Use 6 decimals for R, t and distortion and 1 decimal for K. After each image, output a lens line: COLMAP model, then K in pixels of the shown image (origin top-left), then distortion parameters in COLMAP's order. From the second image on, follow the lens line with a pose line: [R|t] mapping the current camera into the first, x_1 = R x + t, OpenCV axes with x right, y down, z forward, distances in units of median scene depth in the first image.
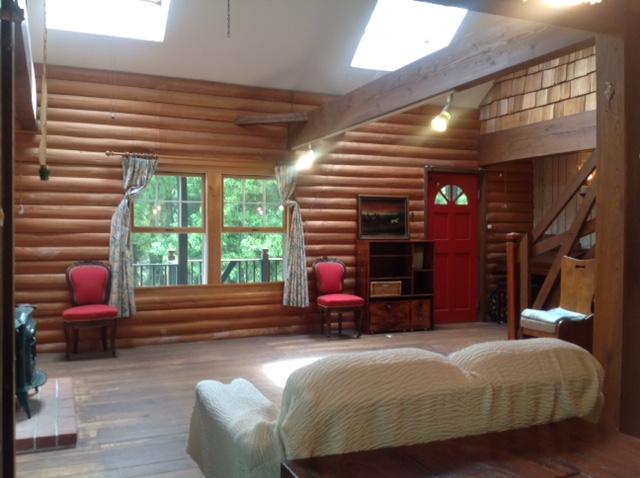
lens RADIAL K [[606.1, 0, 321.9], [0, 606.1, 243.0], [0, 0, 1]] dist [0.184747, -0.436798]
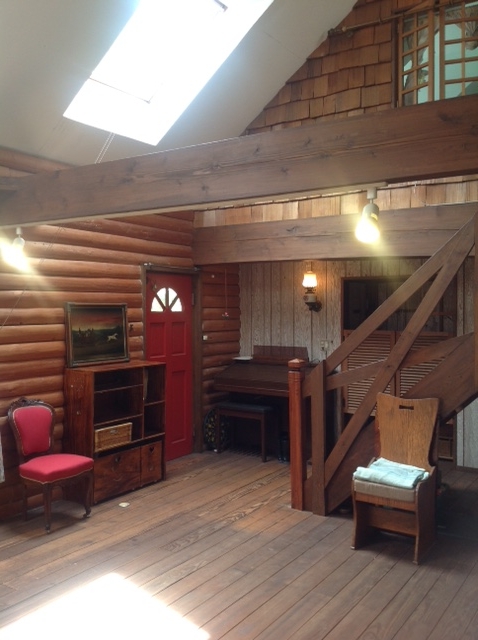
lens RADIAL K [[606.1, 0, 239.0], [0, 606.1, 320.0], [0, 0, 1]] dist [0.184747, -0.436798]
pose [[0.840542, -0.012182, 0.541610, -0.153389], [0.010648, 0.999926, 0.005965, -0.061360], [-0.541642, 0.000753, 0.840609, 0.305884]]
